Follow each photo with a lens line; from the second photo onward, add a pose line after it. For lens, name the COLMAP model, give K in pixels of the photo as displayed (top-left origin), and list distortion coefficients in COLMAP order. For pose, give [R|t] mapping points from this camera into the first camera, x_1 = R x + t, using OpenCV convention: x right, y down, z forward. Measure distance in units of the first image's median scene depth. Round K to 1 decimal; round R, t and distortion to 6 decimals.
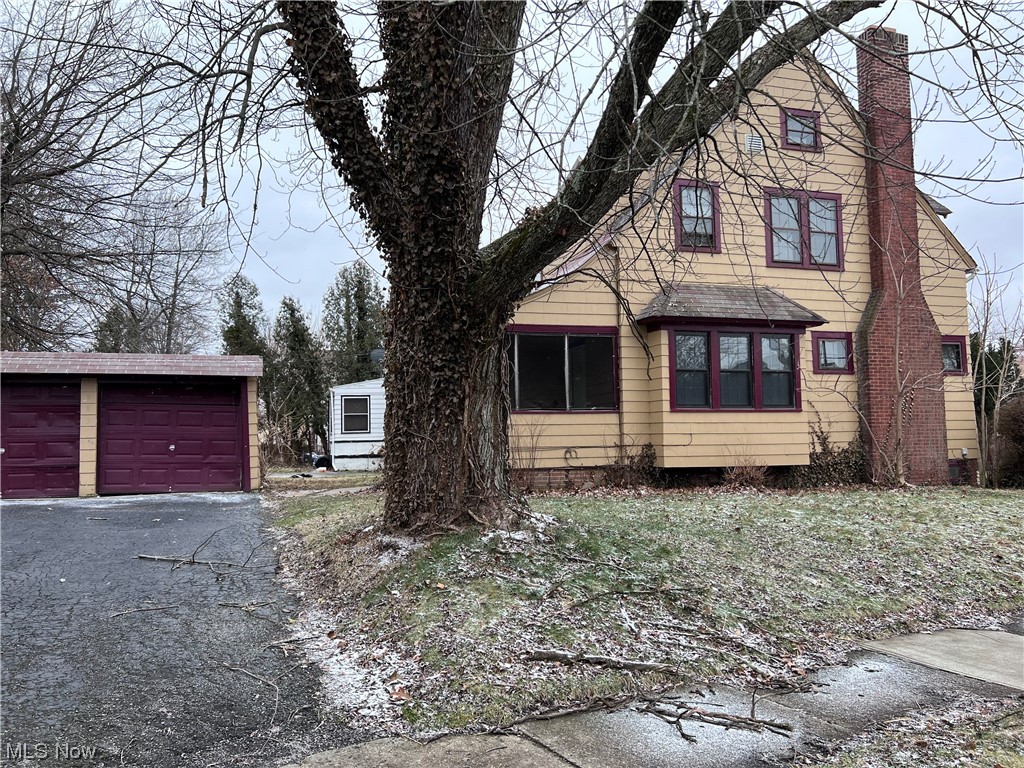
lens RADIAL K [[725.6, 0, 512.0], [0, 725.6, 378.1], [0, 0, 1]] dist [0.044974, -0.041423]
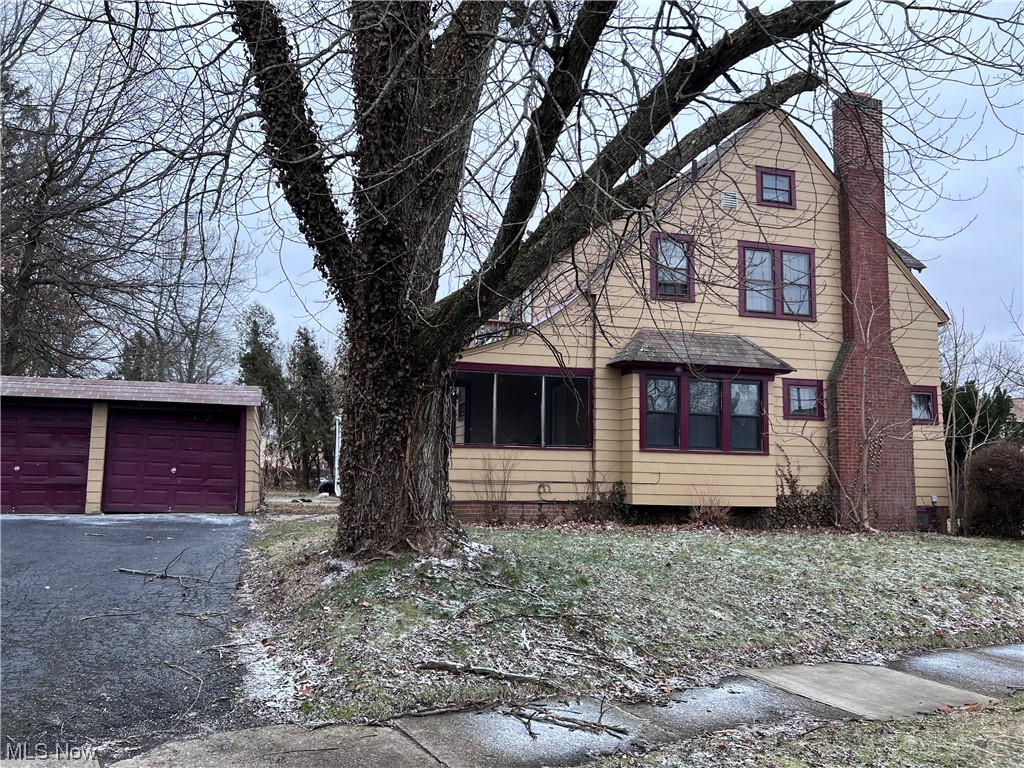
lens RADIAL K [[725.6, 0, 512.0], [0, 725.6, 378.1], [0, 0, 1]] dist [0.044974, -0.041423]
pose [[0.999063, 0.028383, -0.032661, 0.117947], [-0.029696, 0.998741, -0.040440, -0.021449], [0.031472, 0.041372, 0.998648, -0.111988]]
